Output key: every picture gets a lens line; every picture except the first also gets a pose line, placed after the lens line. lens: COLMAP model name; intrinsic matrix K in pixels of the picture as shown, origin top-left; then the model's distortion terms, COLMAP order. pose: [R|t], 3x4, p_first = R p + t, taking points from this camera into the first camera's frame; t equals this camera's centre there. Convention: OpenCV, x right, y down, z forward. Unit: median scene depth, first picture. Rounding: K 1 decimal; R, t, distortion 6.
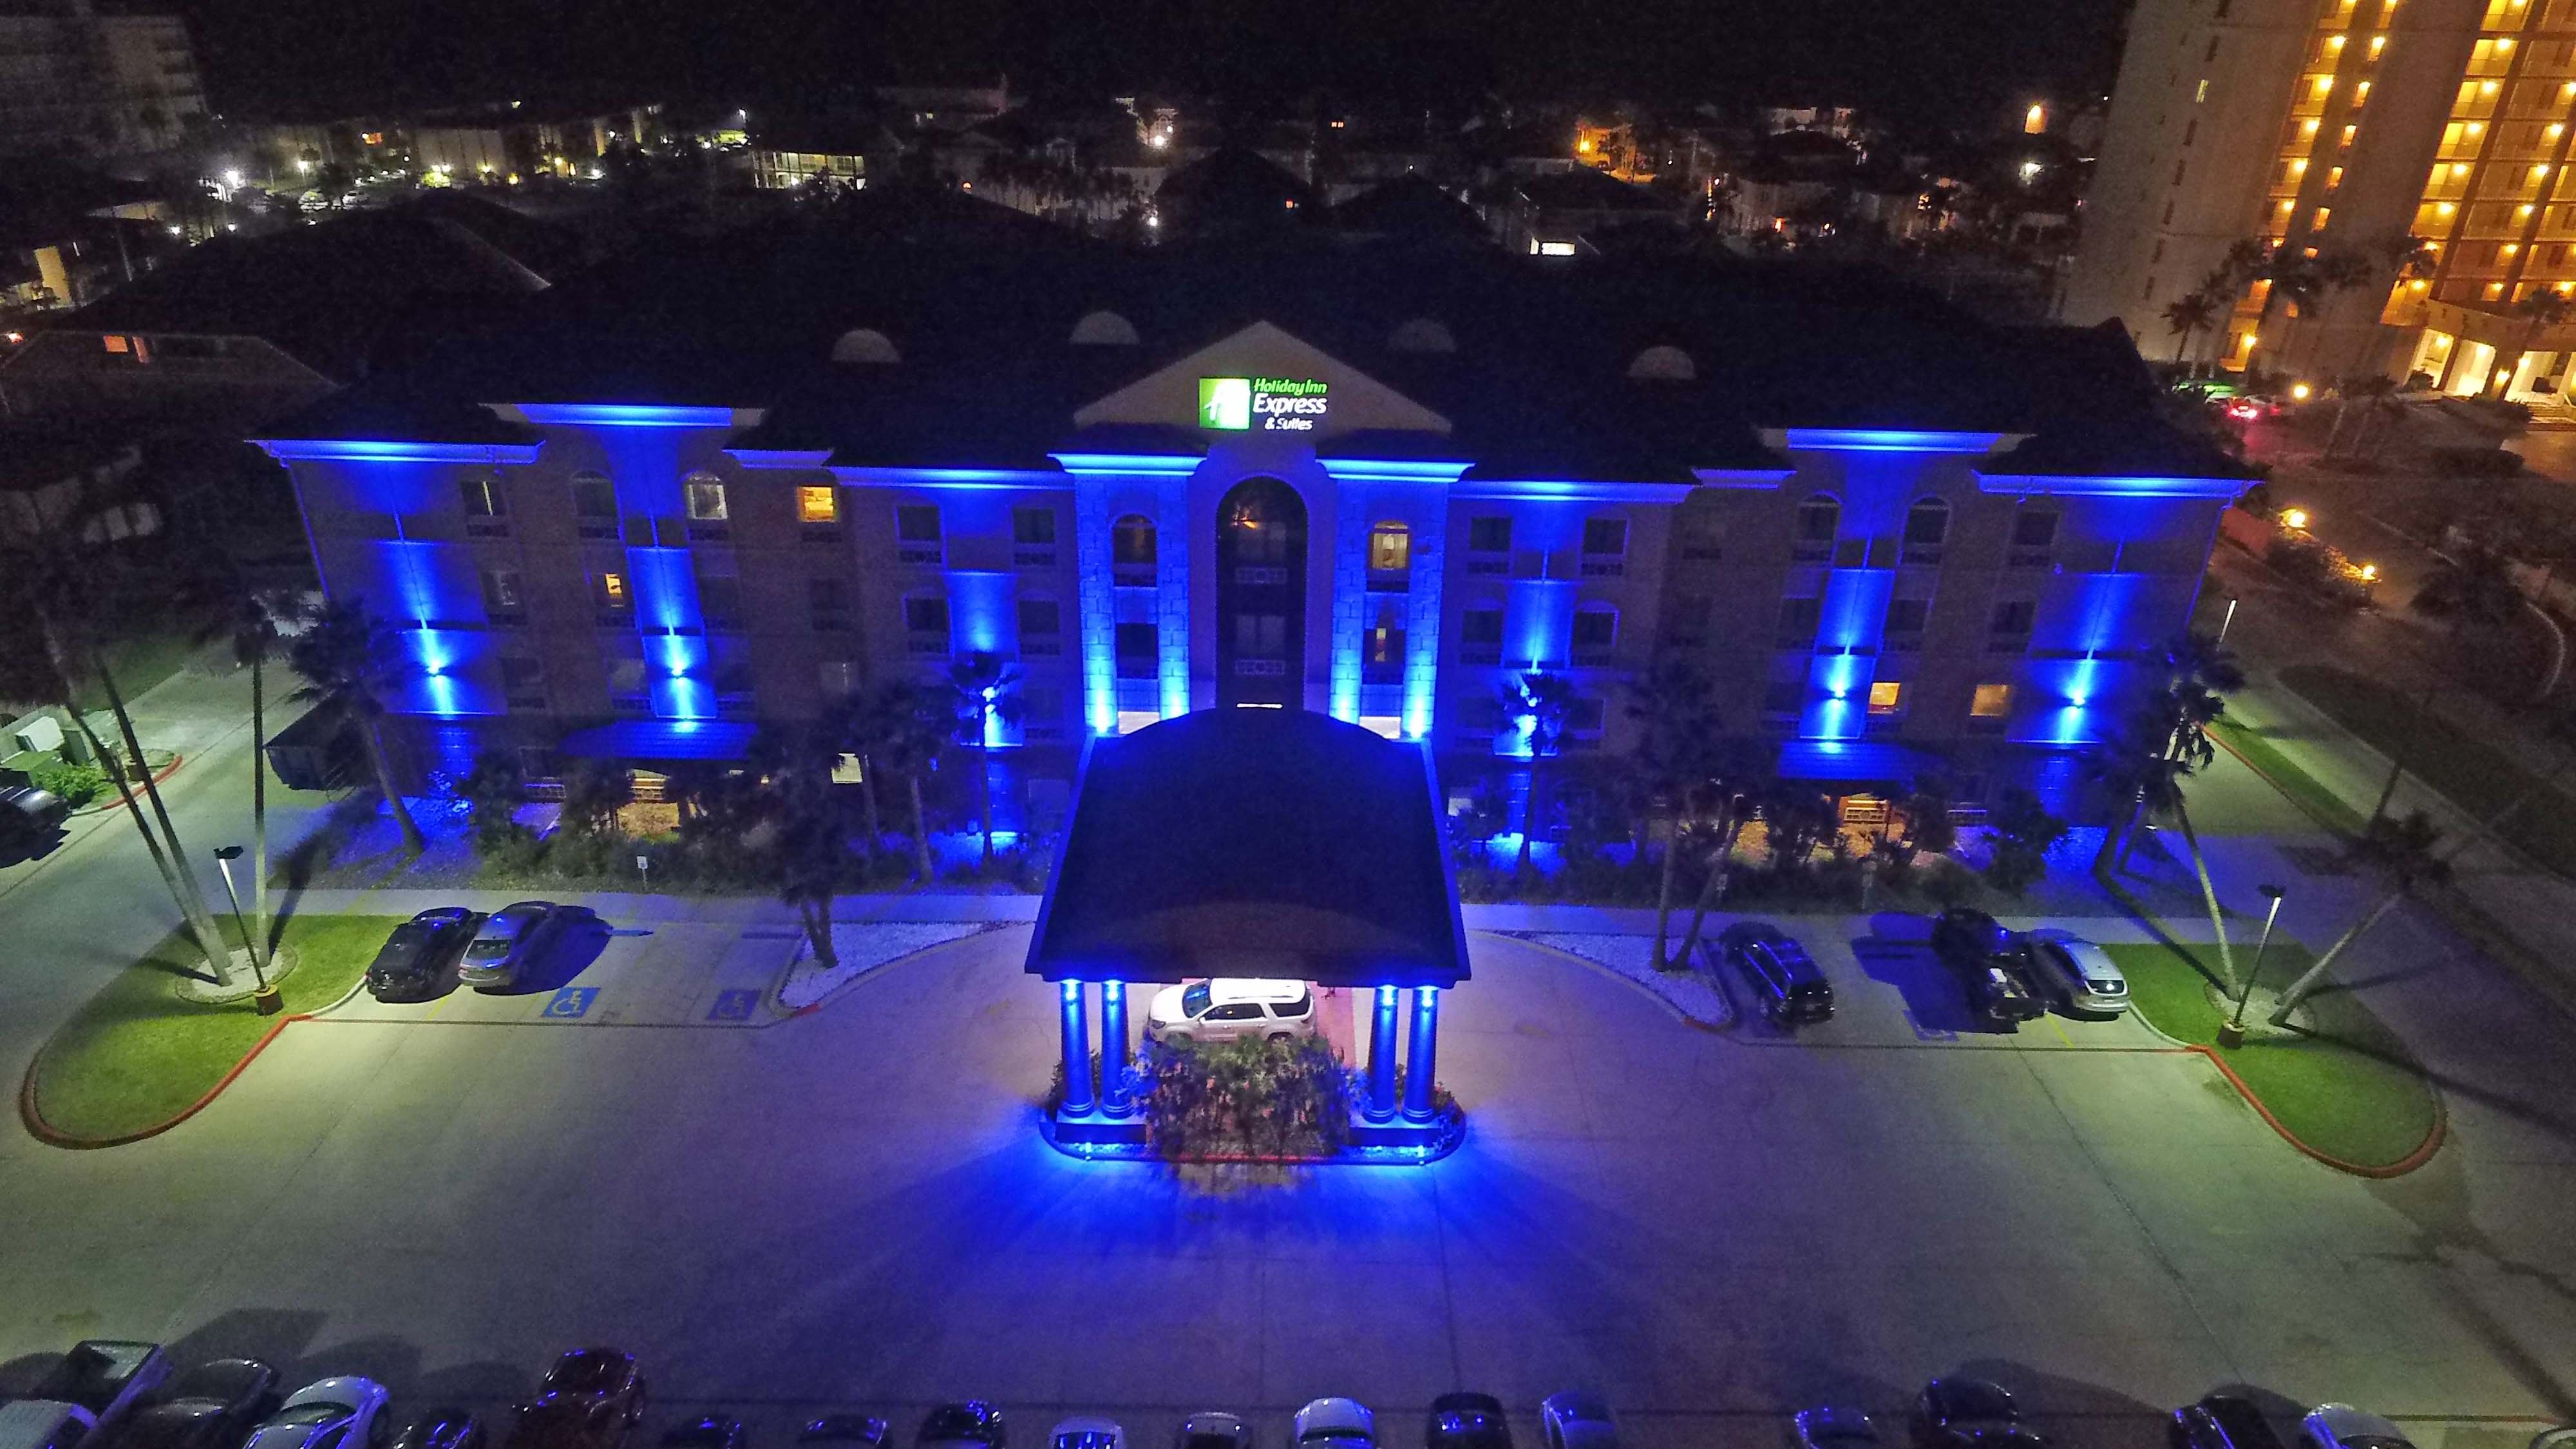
lens RADIAL K [[1498.2, 0, 1288.0], [0, 1498.2, 724.5], [0, 0, 1]] dist [-0.004938, -0.000477]
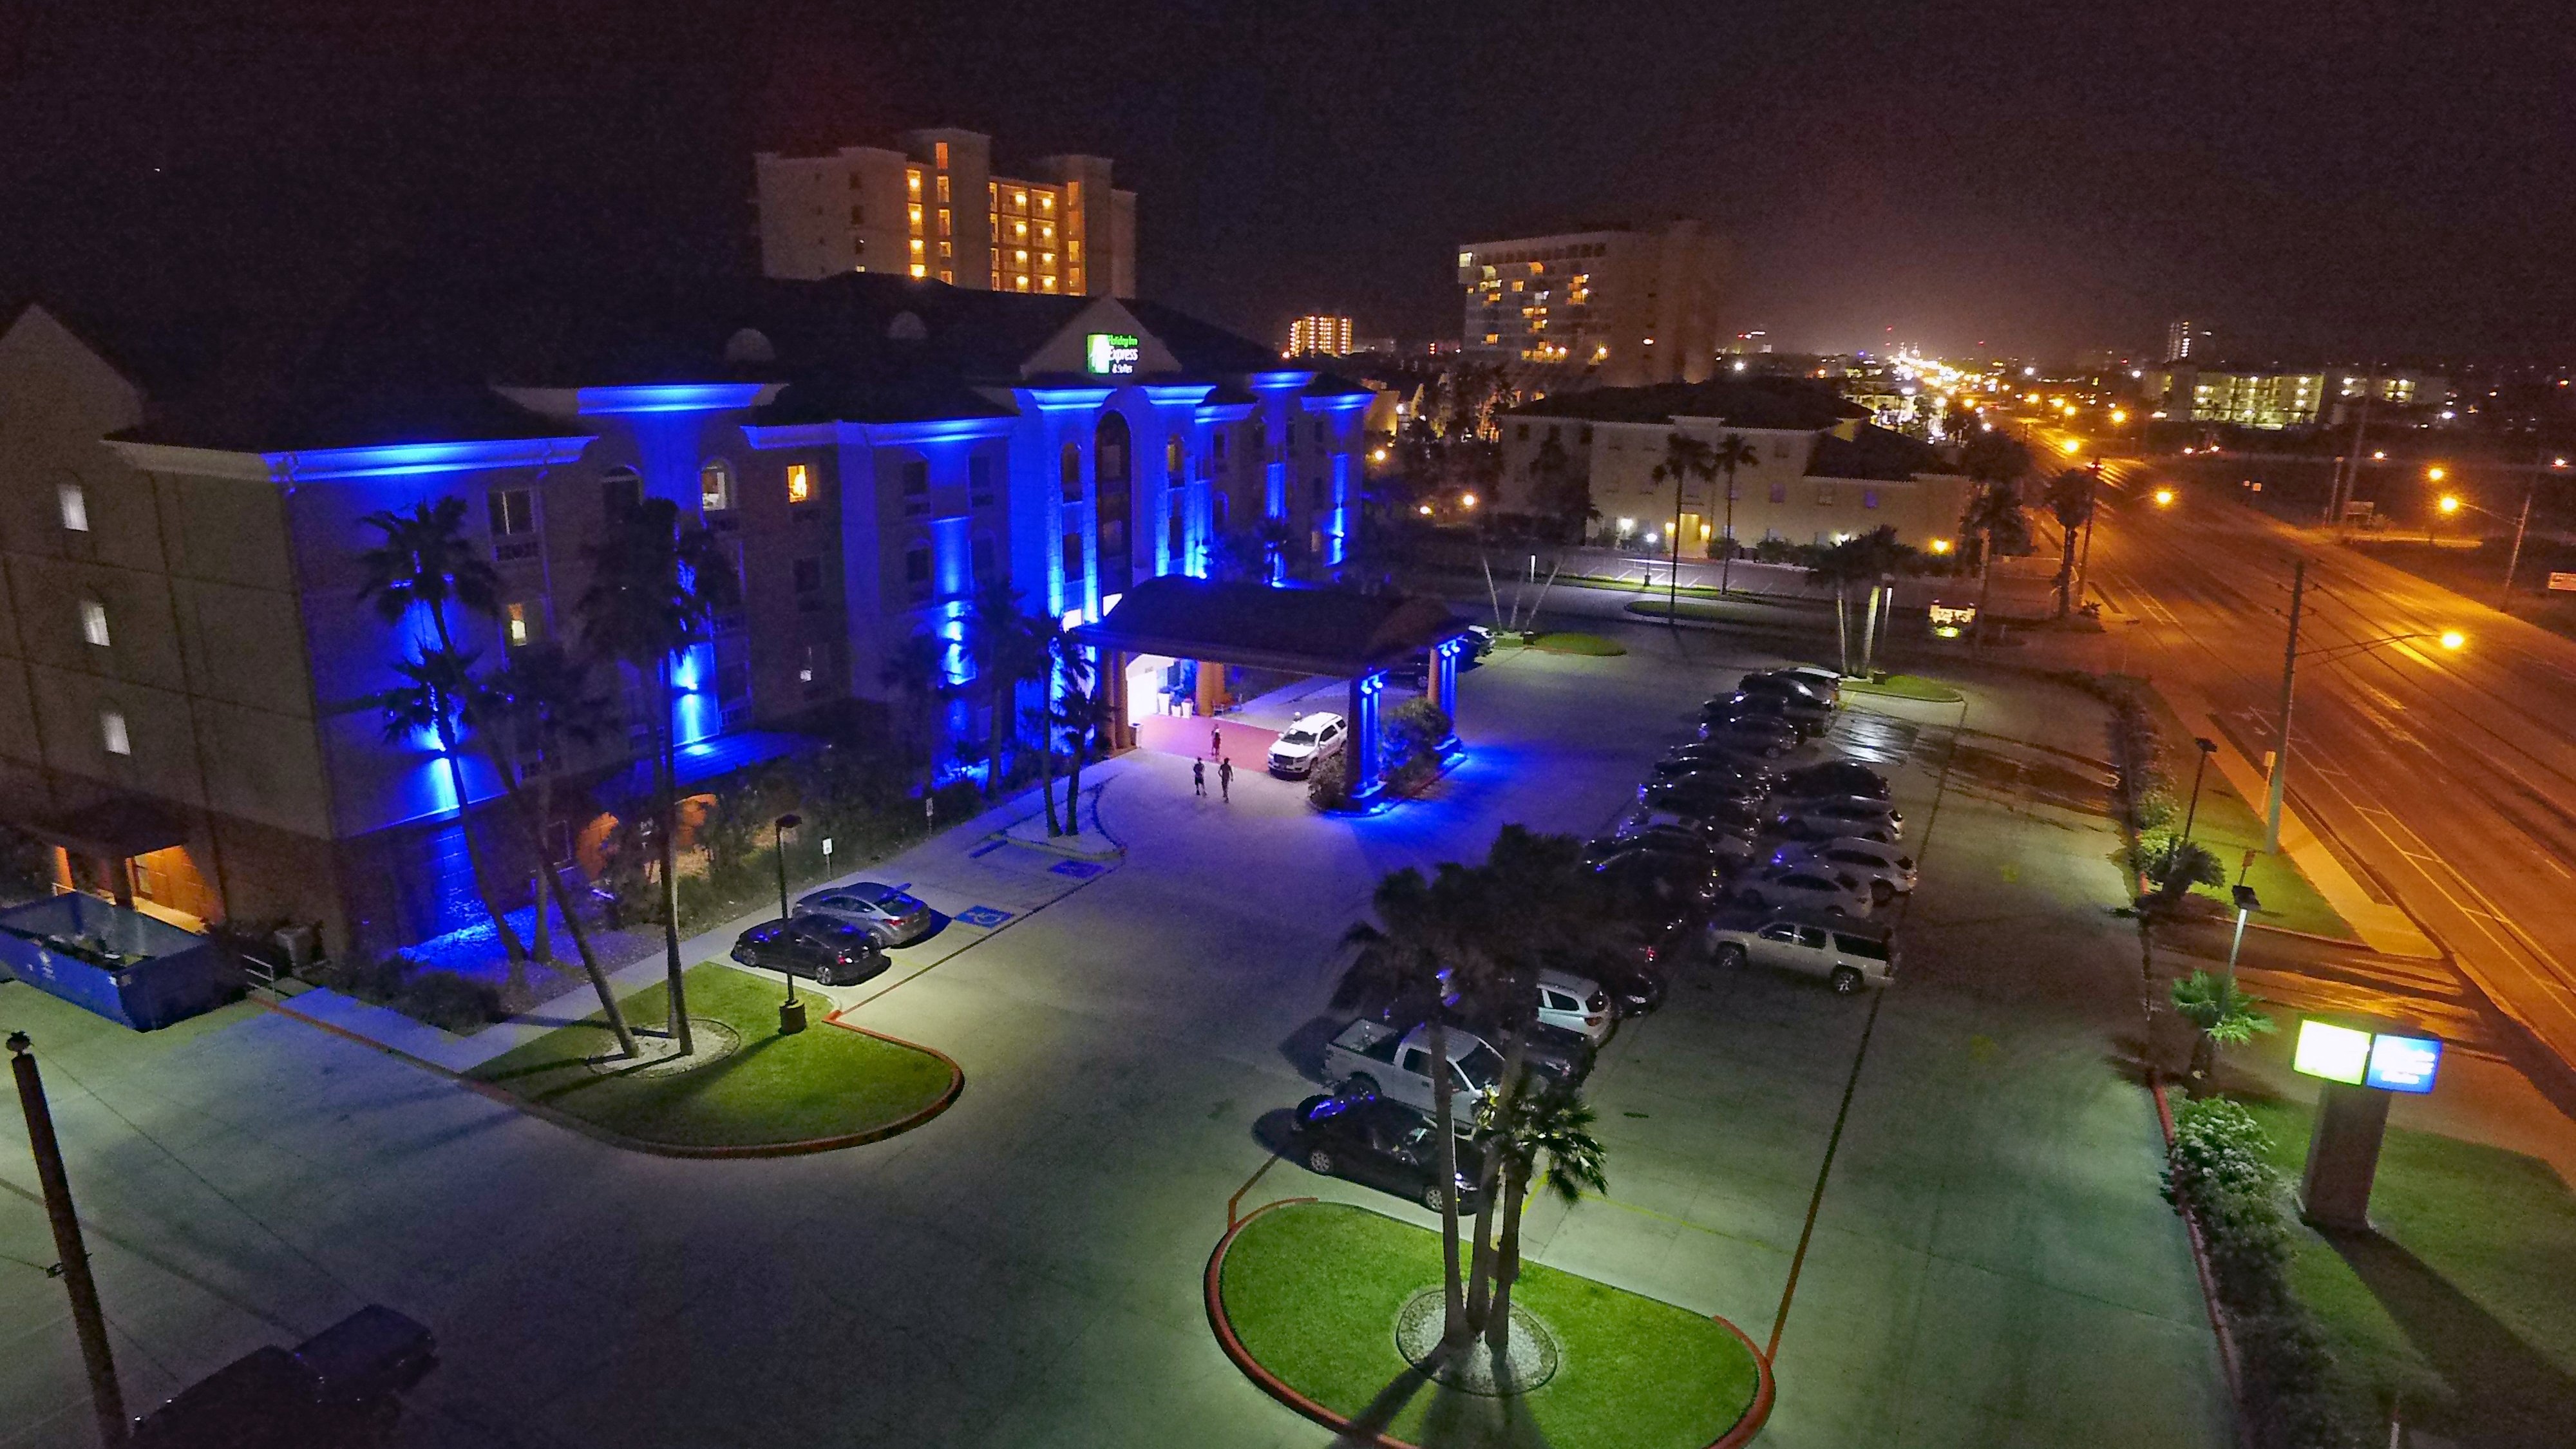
lens RADIAL K [[1430.3, 0, 1288.0], [0, 1430.3, 724.5], [0, 0, 1]] dist [0.025281, 0.000021]
pose [[0.472438, -0.244041, 0.846904, -1.110919], [0.381505, 0.922840, 0.053103, 0.088773], [-0.794516, 0.298010, 0.529088, 0.273940]]
